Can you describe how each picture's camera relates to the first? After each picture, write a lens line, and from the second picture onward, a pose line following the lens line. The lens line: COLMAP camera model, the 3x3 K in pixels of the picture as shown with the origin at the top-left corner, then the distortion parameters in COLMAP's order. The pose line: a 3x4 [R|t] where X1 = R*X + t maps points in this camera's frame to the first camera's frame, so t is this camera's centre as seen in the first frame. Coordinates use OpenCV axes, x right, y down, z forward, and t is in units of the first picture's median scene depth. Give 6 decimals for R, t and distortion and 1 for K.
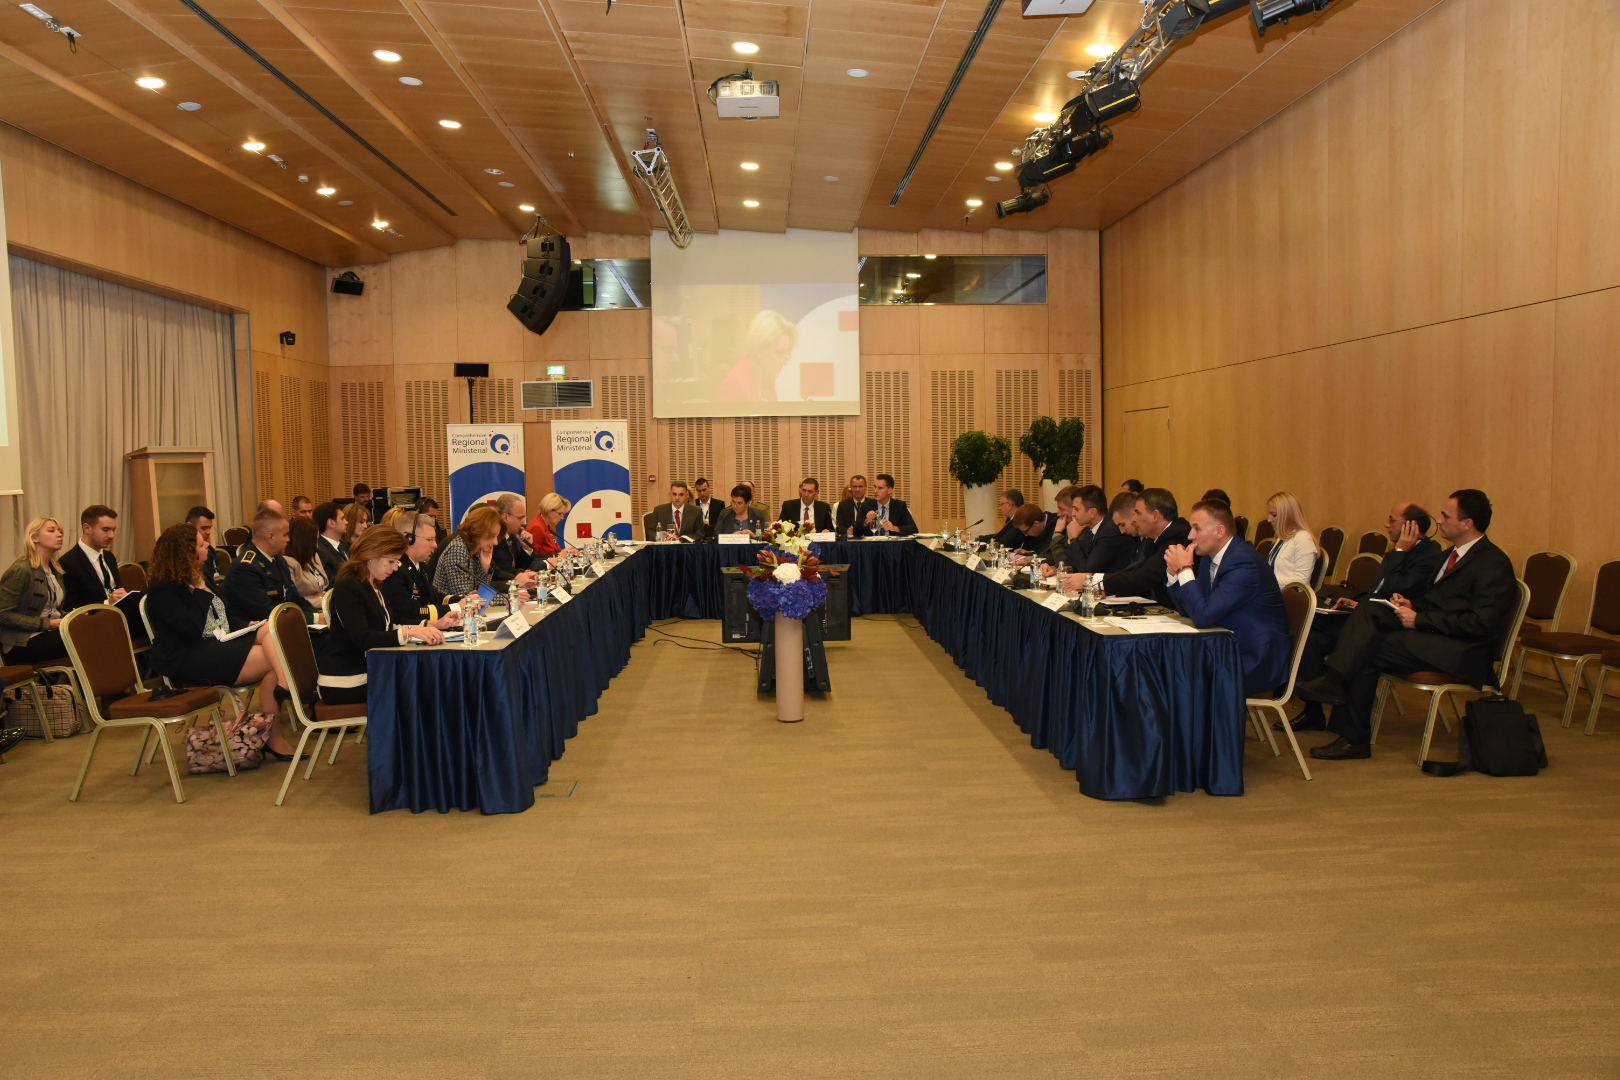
lens RADIAL K [[1239.2, 0, 810.1], [0, 1239.2, 542.6], [0, 0, 1]] dist [-0.001282, -0.000025]
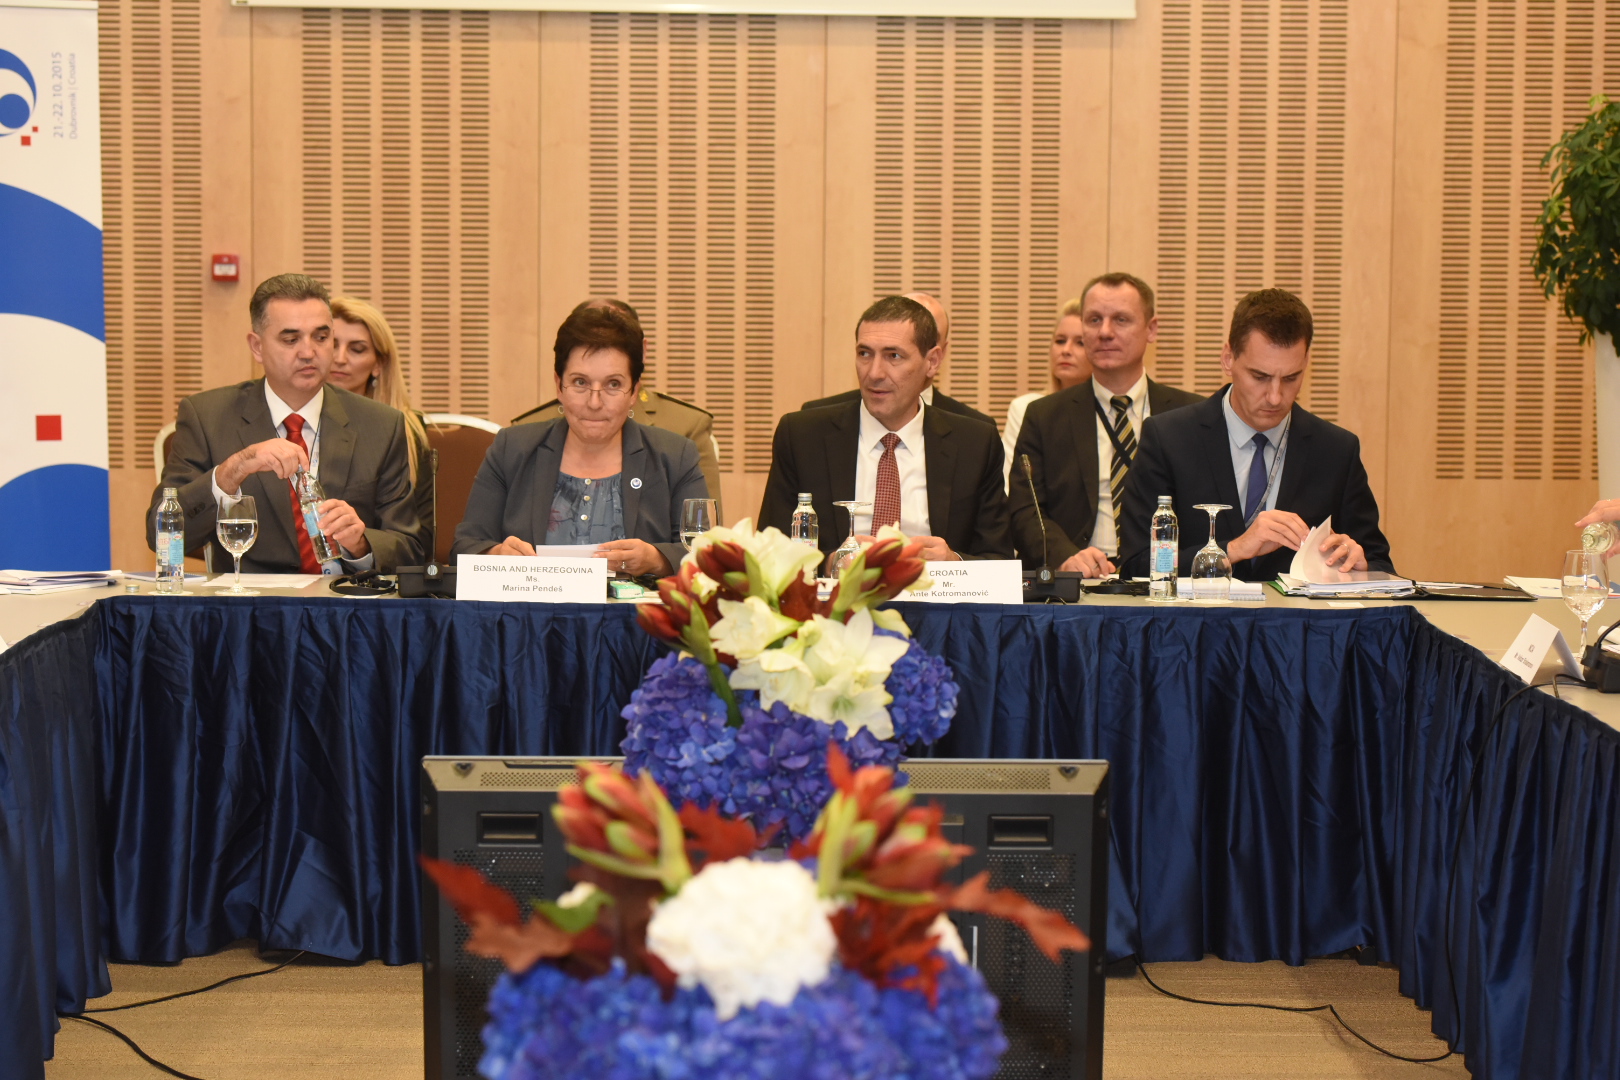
lens RADIAL K [[4316.8, 0, 813.7], [0, 4316.8, 534.9], [0, 0, 1]] dist [0.096701, 0.000000]
pose [[0.999377, 0.029087, -0.020011, -0.000484], [-0.028917, 0.999544, 0.008713, -0.017662], [0.020255, -0.008129, 0.999762, 0.283854]]
